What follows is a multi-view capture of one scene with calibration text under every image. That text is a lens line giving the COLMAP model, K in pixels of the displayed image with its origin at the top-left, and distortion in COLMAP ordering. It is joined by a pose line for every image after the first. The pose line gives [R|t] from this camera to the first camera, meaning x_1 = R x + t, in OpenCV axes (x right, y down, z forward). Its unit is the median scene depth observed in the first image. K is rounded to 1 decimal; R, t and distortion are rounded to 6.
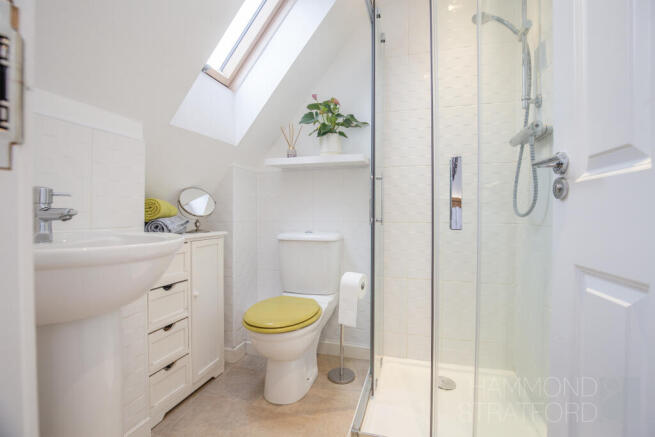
lens RADIAL K [[305.7, 0, 325.7], [0, 305.7, 218.4], [0, 0, 1]] dist [-0.001129, -0.000196]
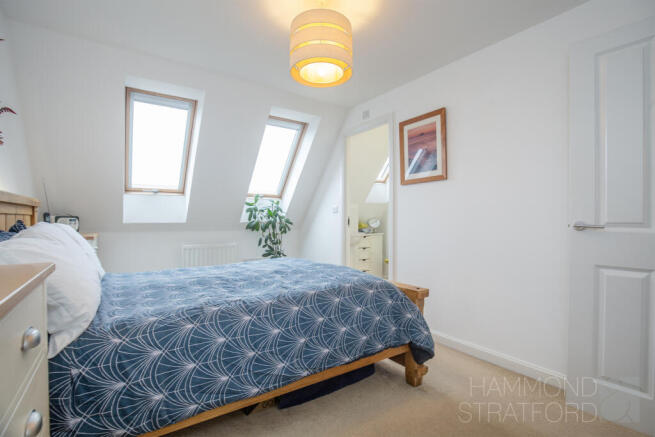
lens RADIAL K [[305.7, 0, 325.9], [0, 305.7, 218.7], [0, 0, 1]] dist [-0.001129, -0.000196]
pose [[0.800947, 0.010368, -0.598646, 1.043936], [-0.014738, 0.999888, -0.002402, -0.085783], [0.598554, 0.010747, 0.801010, -1.761705]]
